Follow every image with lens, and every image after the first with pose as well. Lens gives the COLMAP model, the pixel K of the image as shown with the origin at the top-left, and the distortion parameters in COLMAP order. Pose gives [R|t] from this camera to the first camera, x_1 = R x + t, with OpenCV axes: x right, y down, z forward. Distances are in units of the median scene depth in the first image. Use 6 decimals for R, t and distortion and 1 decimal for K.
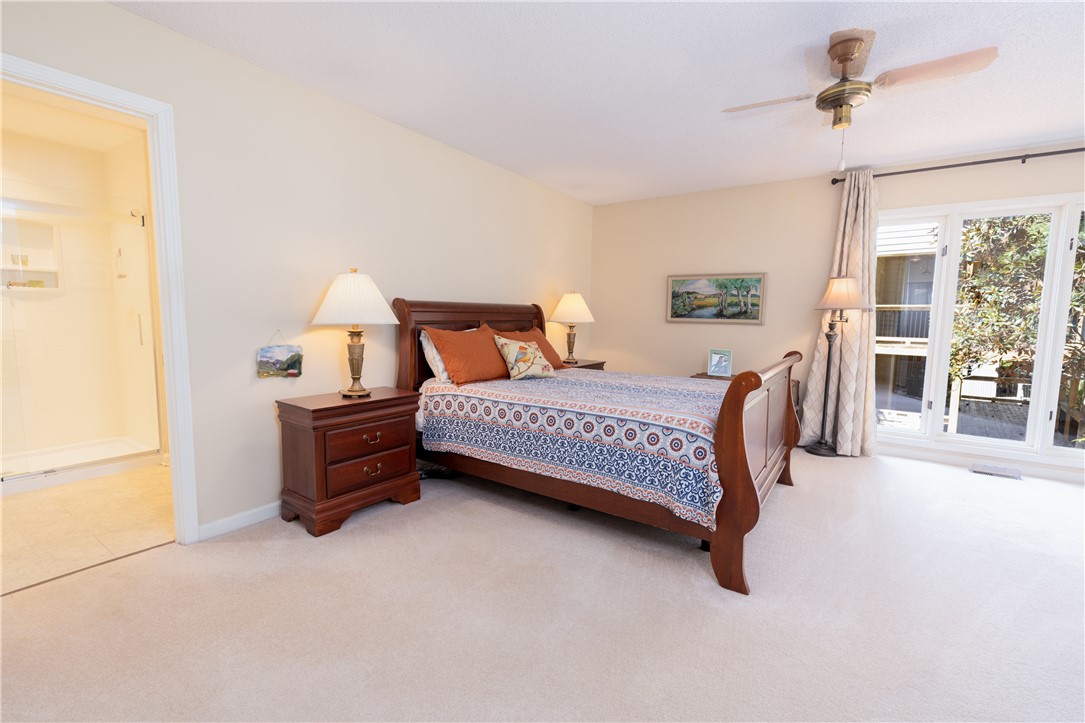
lens RADIAL K [[464.8, 0, 546.9], [0, 464.8, 362.2], [0, 0, 1]] dist [-0.004082, -0.000672]
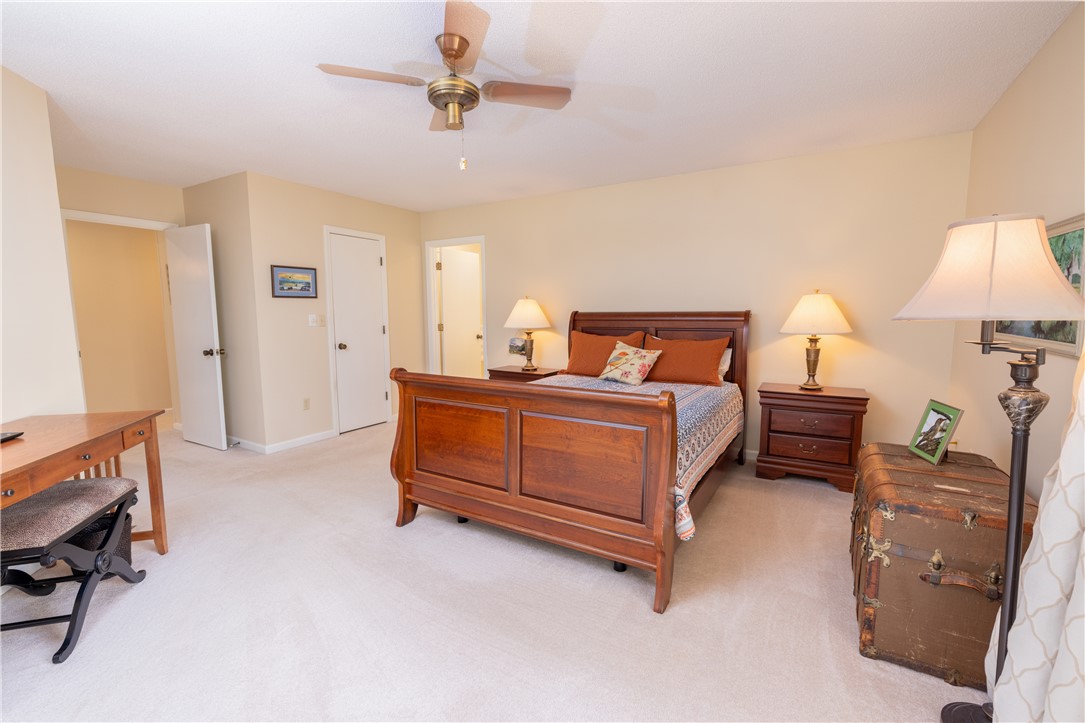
lens RADIAL K [[464.8, 0, 546.9], [0, 464.8, 362.2], [0, 0, 1]] dist [-0.004082, -0.000672]
pose [[0.059435, 0.097644, -0.993445, 0.785080], [-0.095621, 0.991185, 0.091701, -0.071975], [0.993642, 0.089544, 0.068248, 0.566499]]
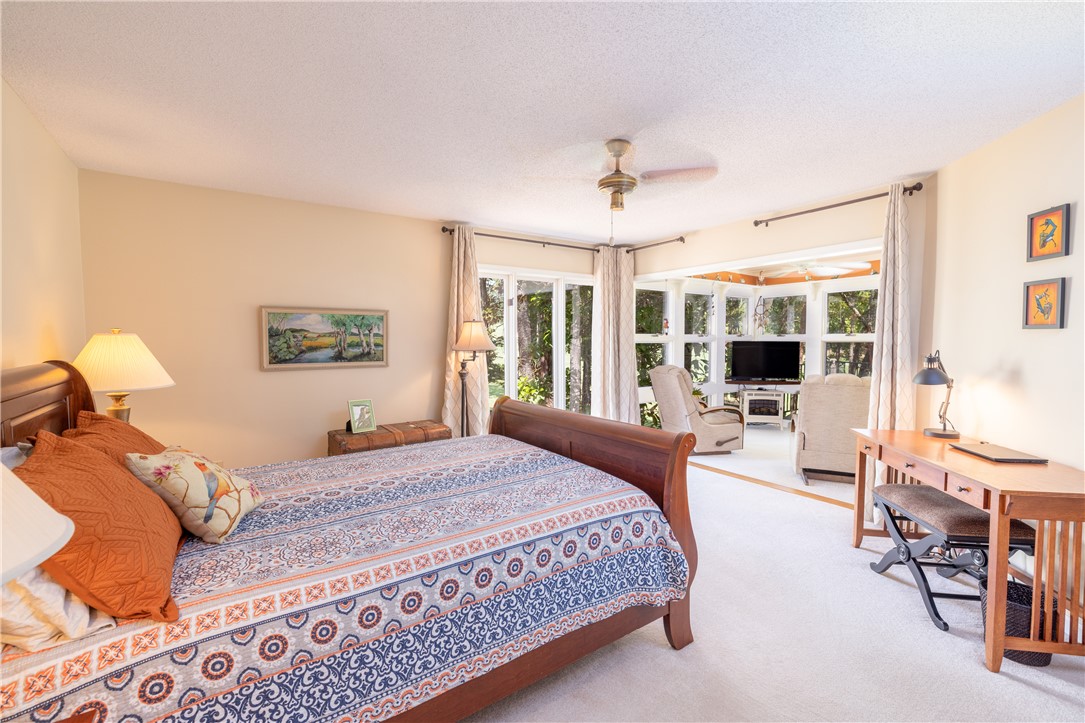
lens RADIAL K [[464.8, 0, 546.9], [0, 464.8, 362.2], [0, 0, 1]] dist [-0.004082, -0.000672]
pose [[0.347805, -0.067052, 0.935166, -0.273761], [0.101175, 0.994299, 0.033663, -0.087143], [-0.932092, 0.082907, 0.352606, 0.381791]]
